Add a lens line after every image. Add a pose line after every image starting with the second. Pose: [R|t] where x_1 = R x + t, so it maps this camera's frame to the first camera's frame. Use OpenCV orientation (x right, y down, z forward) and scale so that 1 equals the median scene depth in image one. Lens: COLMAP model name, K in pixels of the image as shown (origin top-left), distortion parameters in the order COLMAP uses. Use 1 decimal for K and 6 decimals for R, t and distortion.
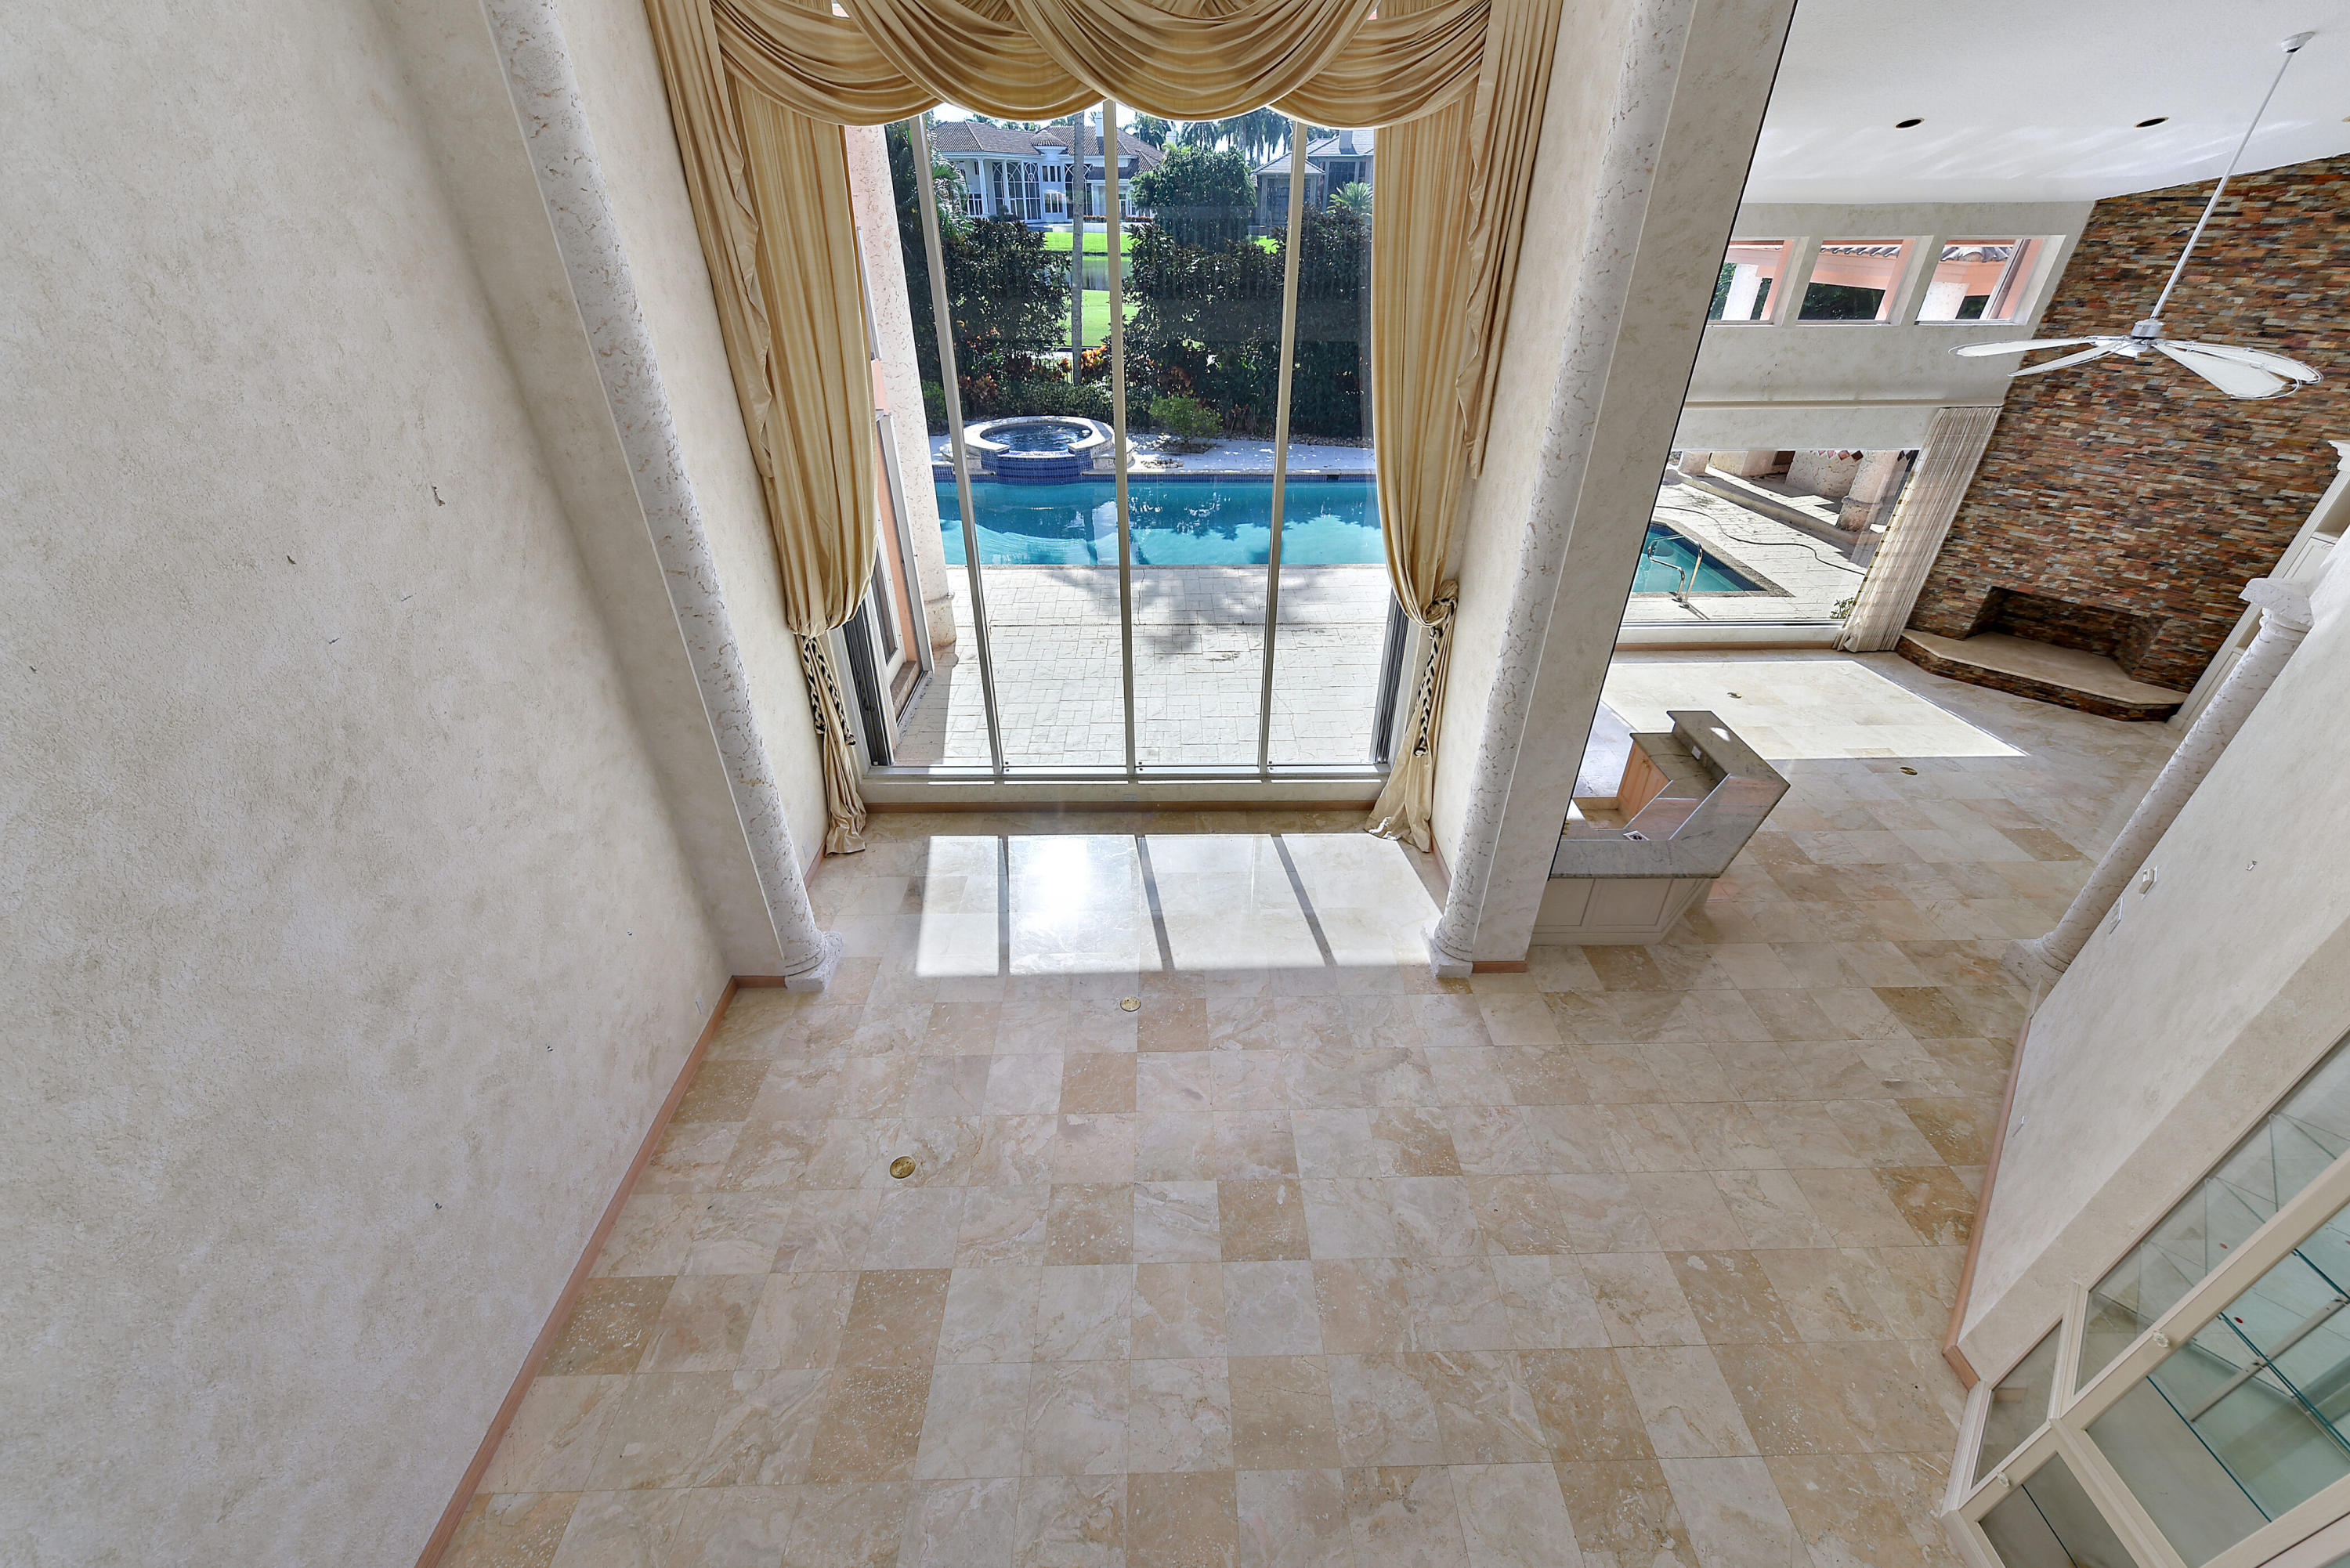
lens RADIAL K [[942.3, 0, 1175.0], [0, 942.3, 784.0], [0, 0, 1]] dist [0.004478, -0.000232]
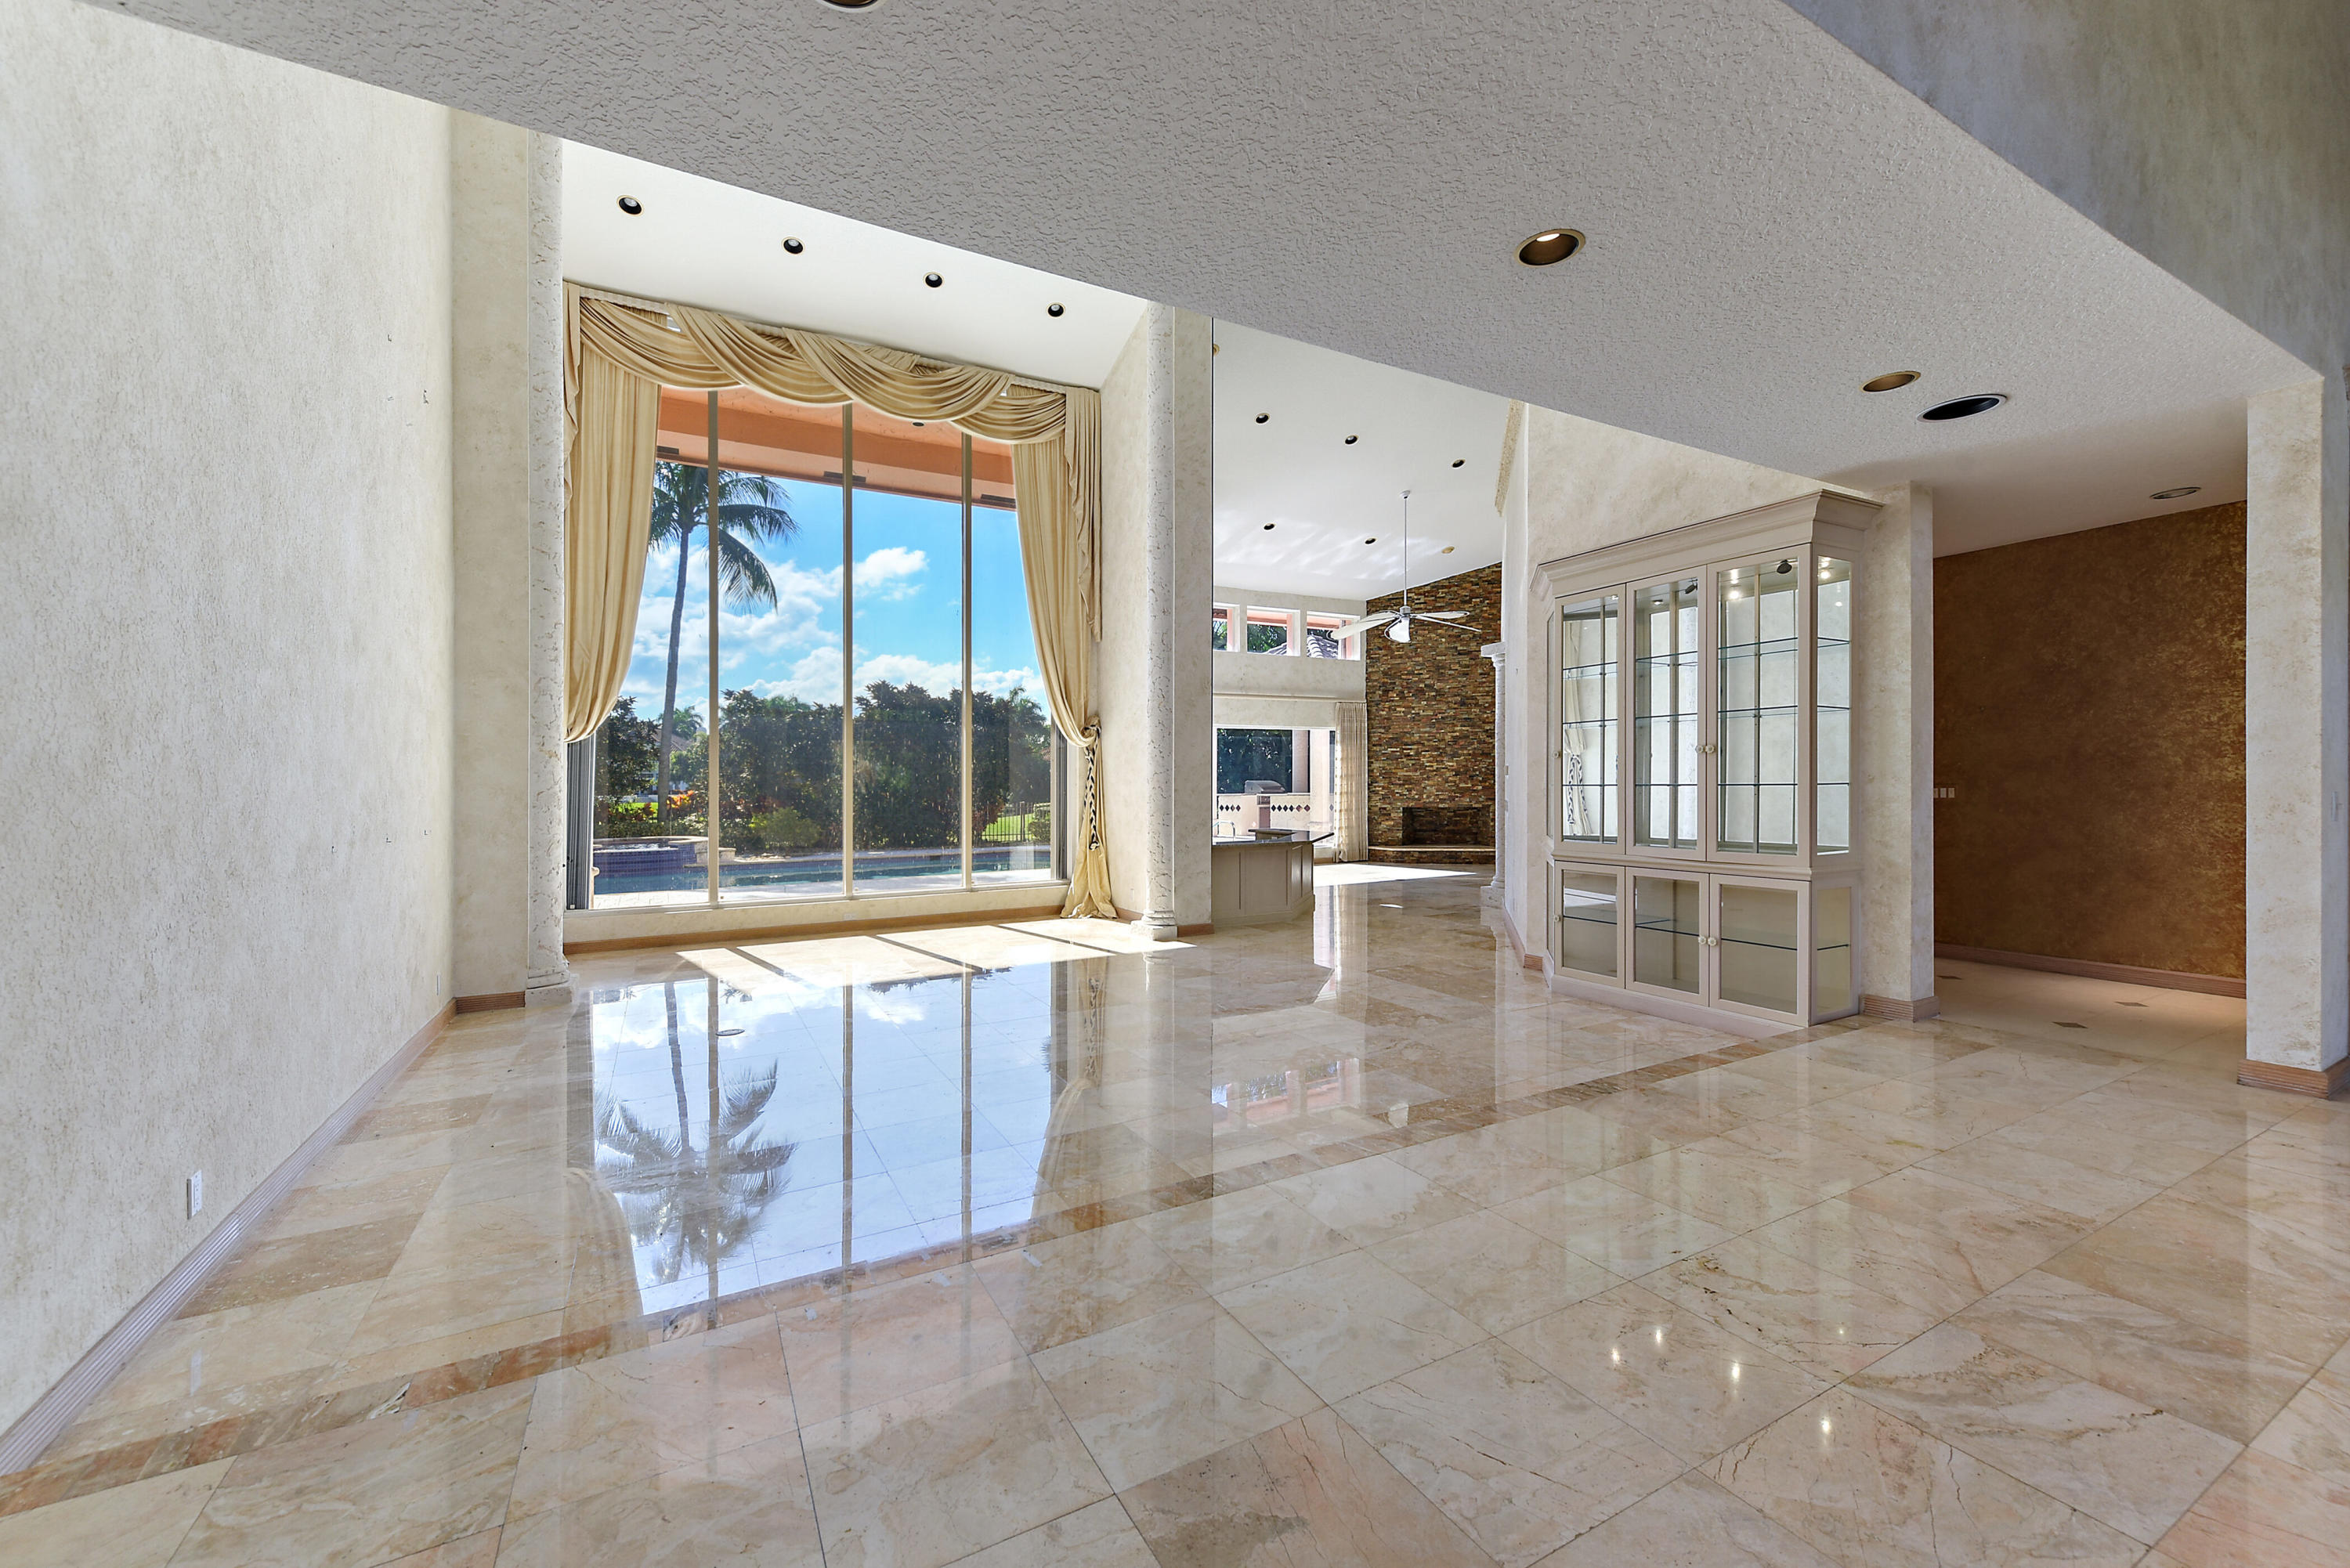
lens RADIAL K [[938.8, 0, 1191.9], [0, 938.8, 758.2], [0, 0, 1]] dist [0.002495, -0.000206]
pose [[0.884636, 0.004158, 0.466264, -0.238216], [0.255616, 0.831989, -0.492397, 0.576830], [-0.389973, 0.554777, 0.734944, -0.066266]]
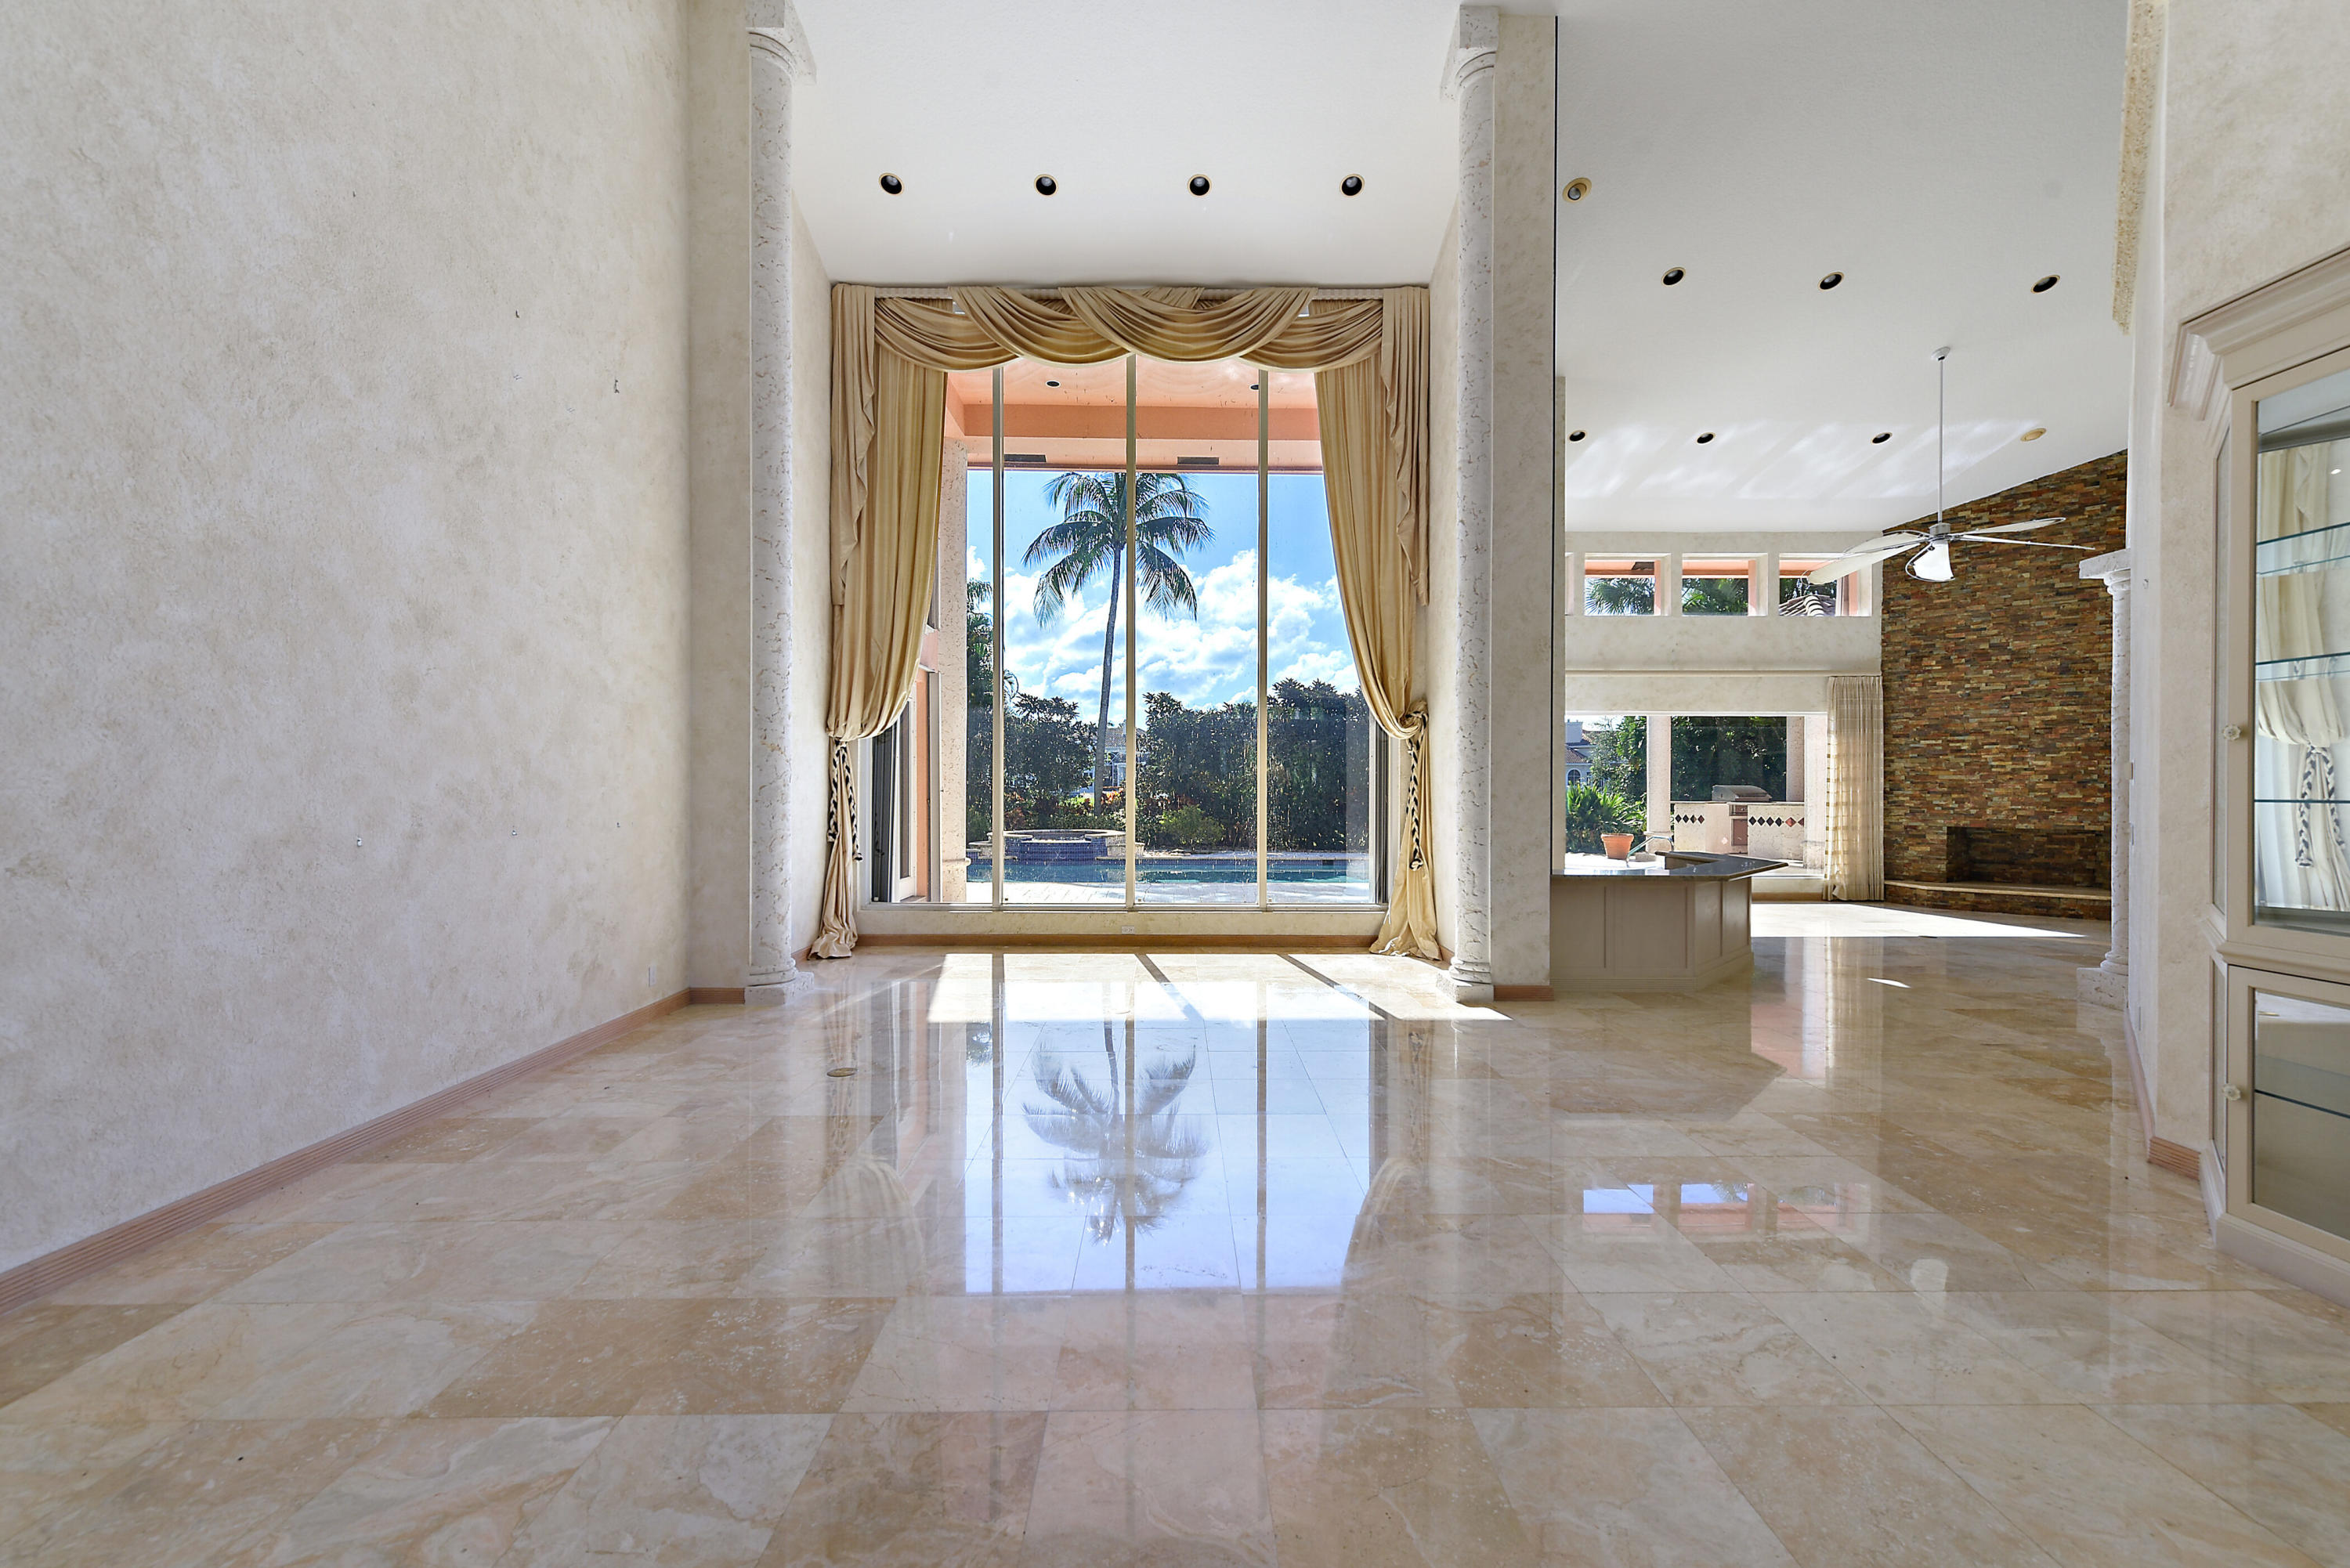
lens RADIAL K [[936.2, 0, 1176.2], [0, 936.2, 763.4], [0, 0, 1]] dist [0.006607, -0.000612]
pose [[0.999916, 0.003379, -0.012478, 0.015947], [-0.009702, 0.834060, -0.551589, 0.470325], [0.008544, 0.551664, 0.834023, 0.105420]]
